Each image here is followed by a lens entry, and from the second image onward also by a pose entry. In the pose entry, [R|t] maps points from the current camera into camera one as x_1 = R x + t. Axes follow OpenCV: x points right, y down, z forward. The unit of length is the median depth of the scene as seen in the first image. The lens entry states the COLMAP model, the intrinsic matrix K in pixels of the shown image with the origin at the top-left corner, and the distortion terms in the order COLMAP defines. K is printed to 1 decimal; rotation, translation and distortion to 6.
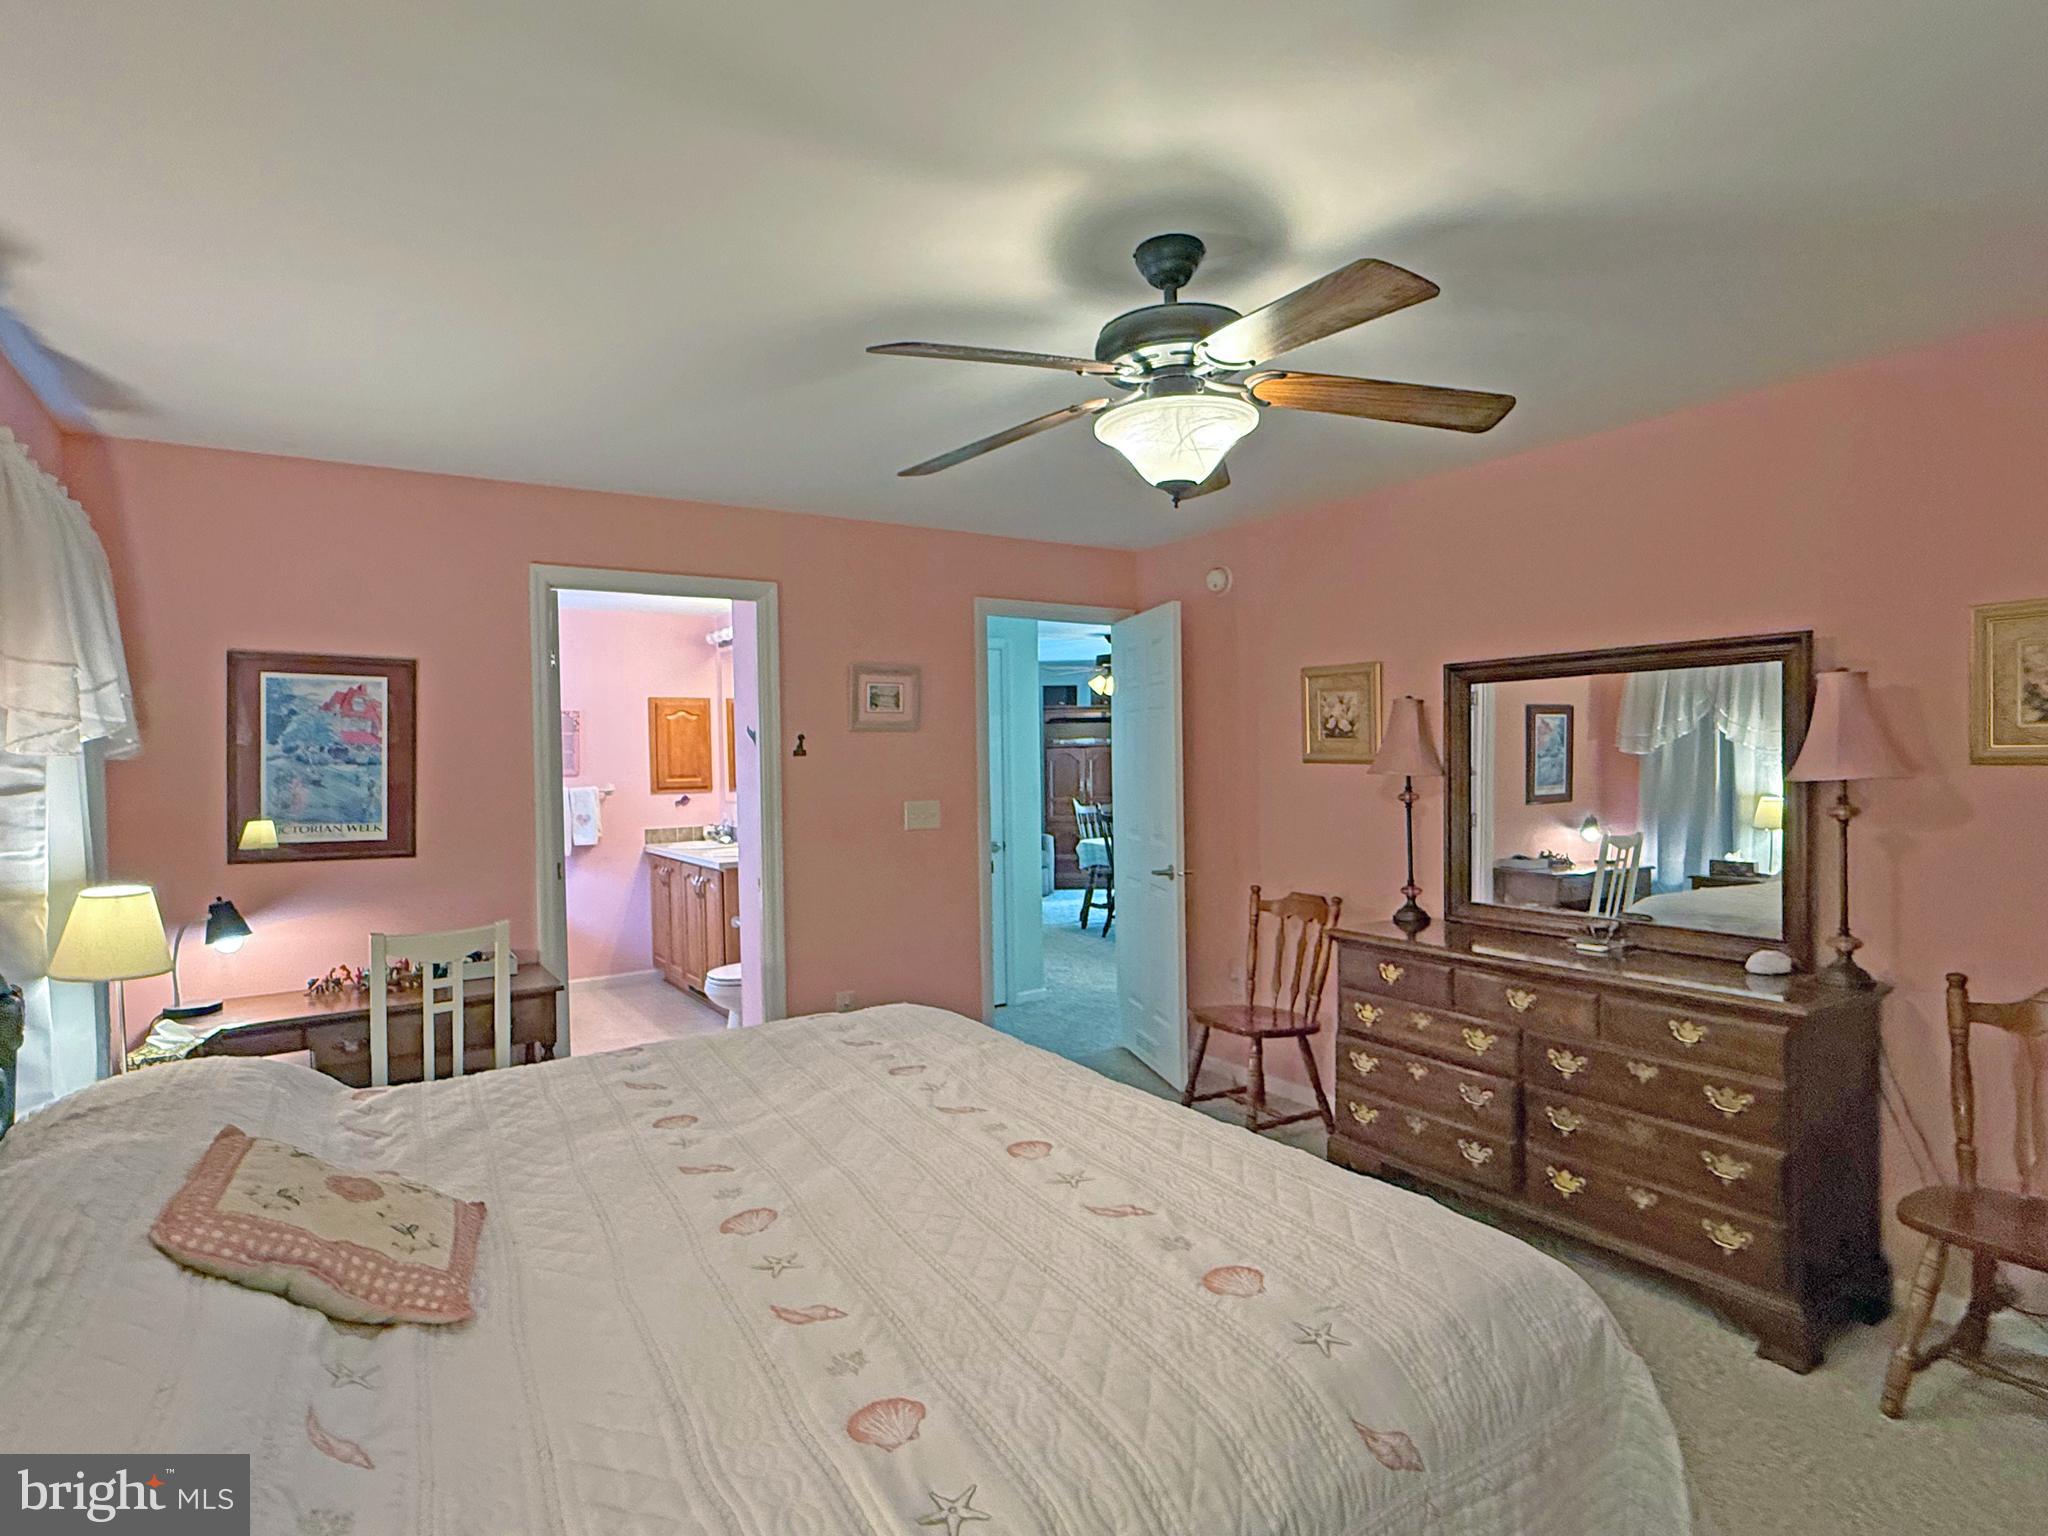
lens RADIAL K [[1070.9, 0, 1023.0], [0, 1070.9, 763.8], [0, 0, 1]] dist [-0.000087, 0.000000]
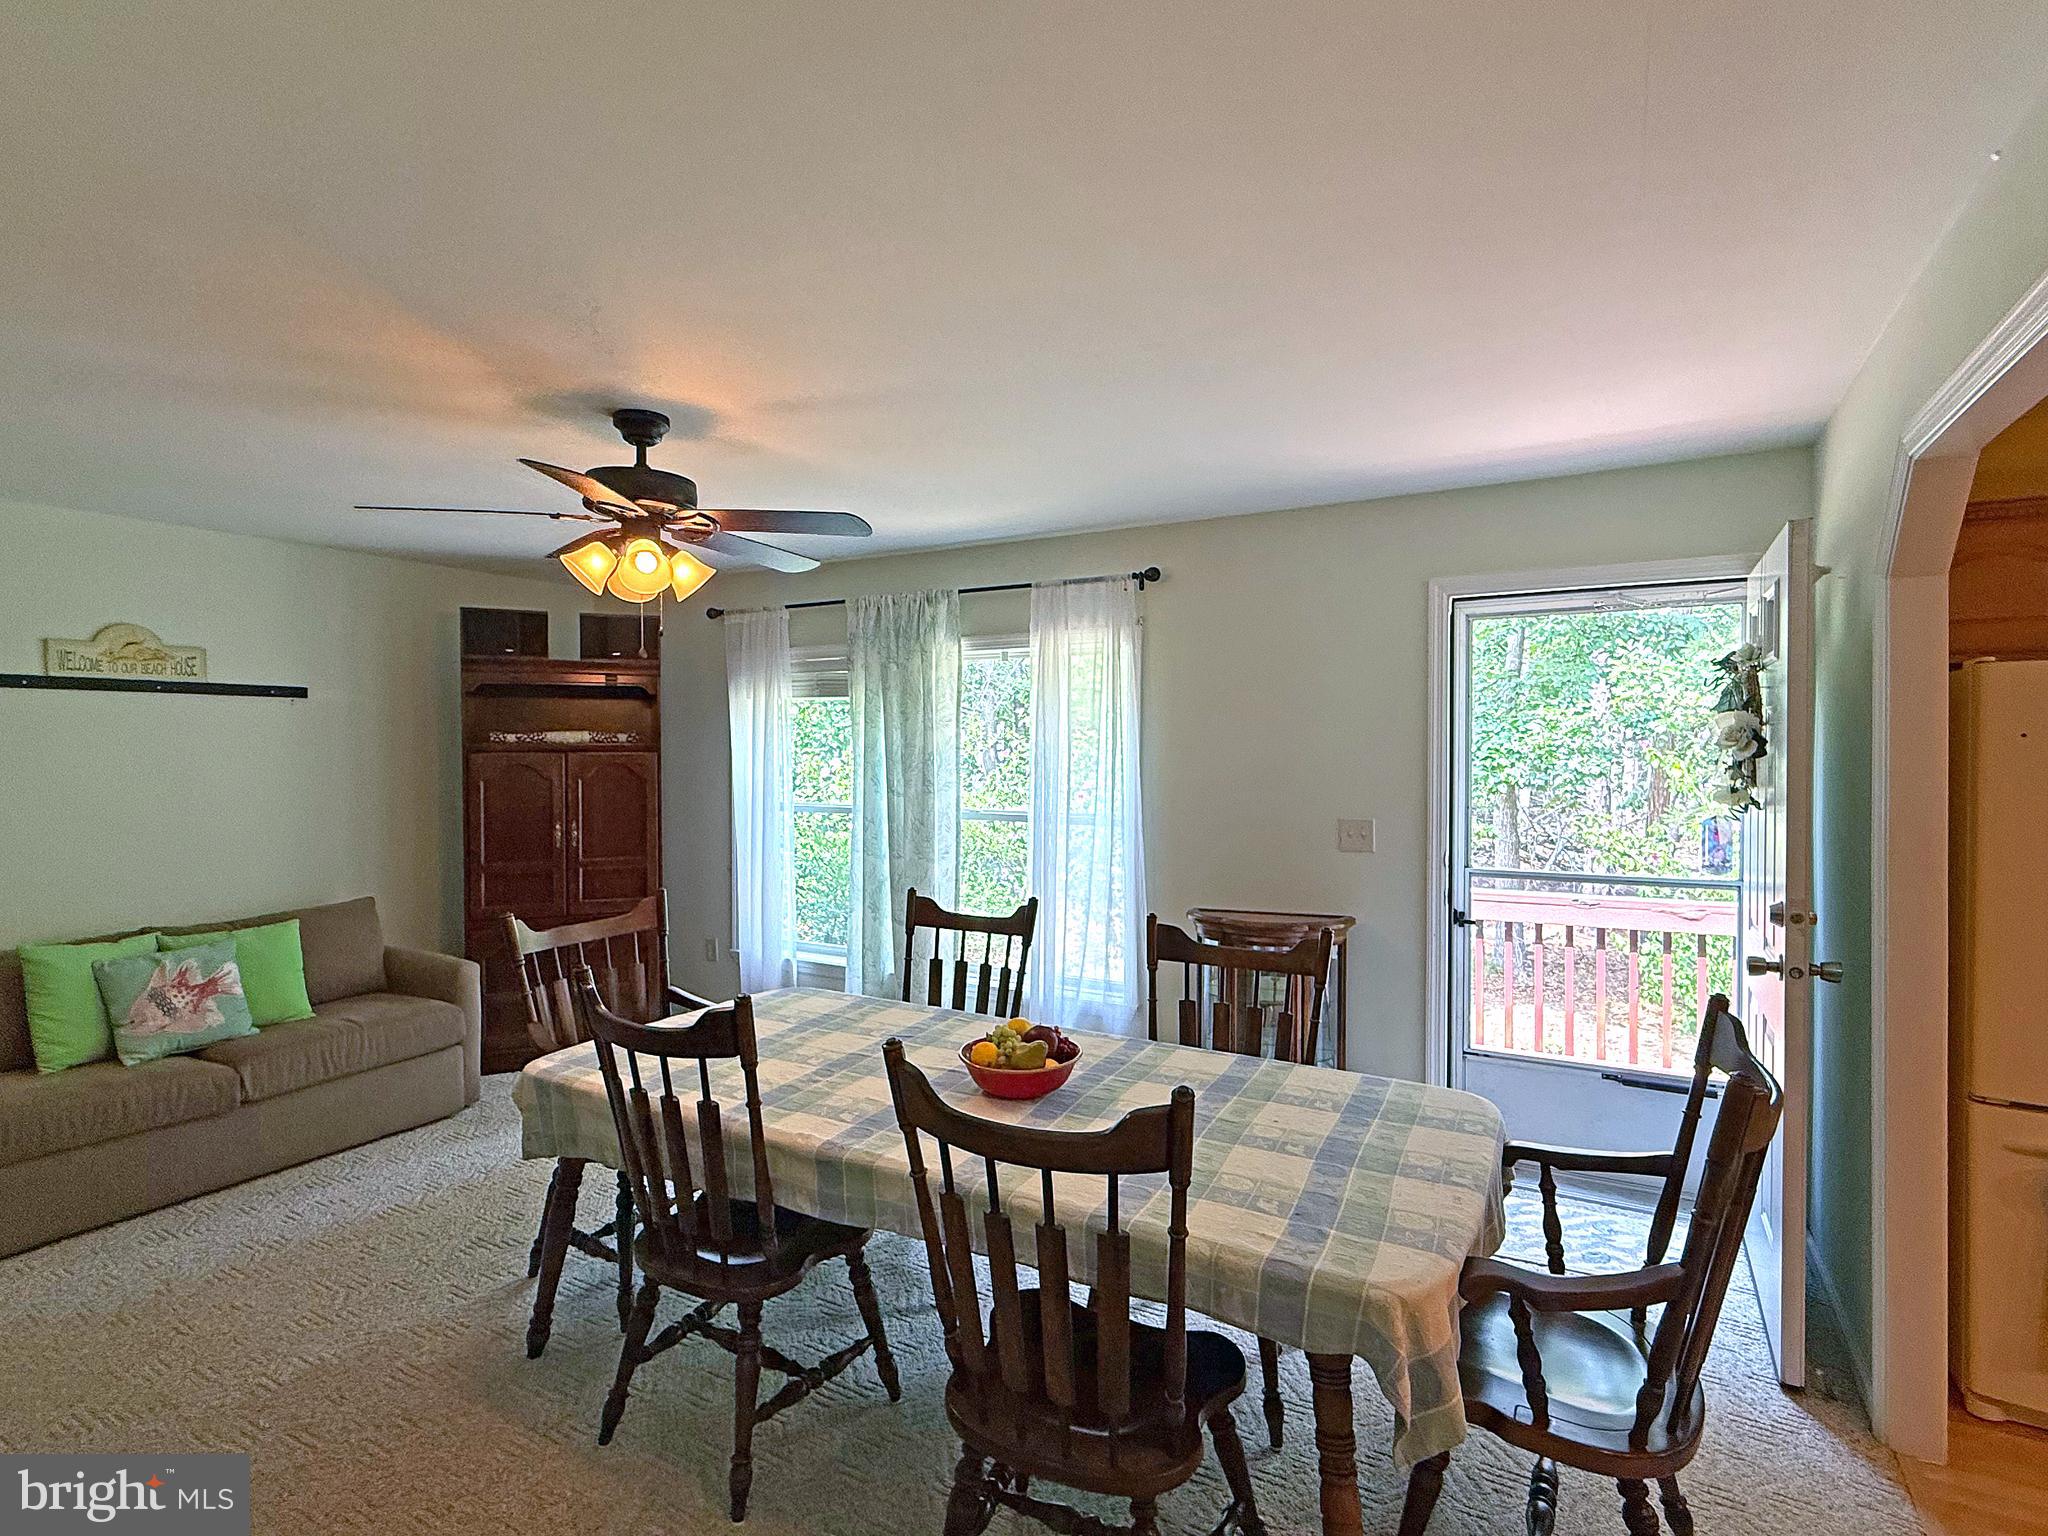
lens RADIAL K [[1008.2, 0, 1025.6], [0, 1008.2, 763.0], [0, 0, 1]] dist [0.002305, 0.000359]
pose [[0.892729, 0.011827, 0.450438, 0.040358], [-0.008784, 0.999922, -0.008844, -0.008570], [-0.450507, 0.003938, 0.892764, 0.553160]]
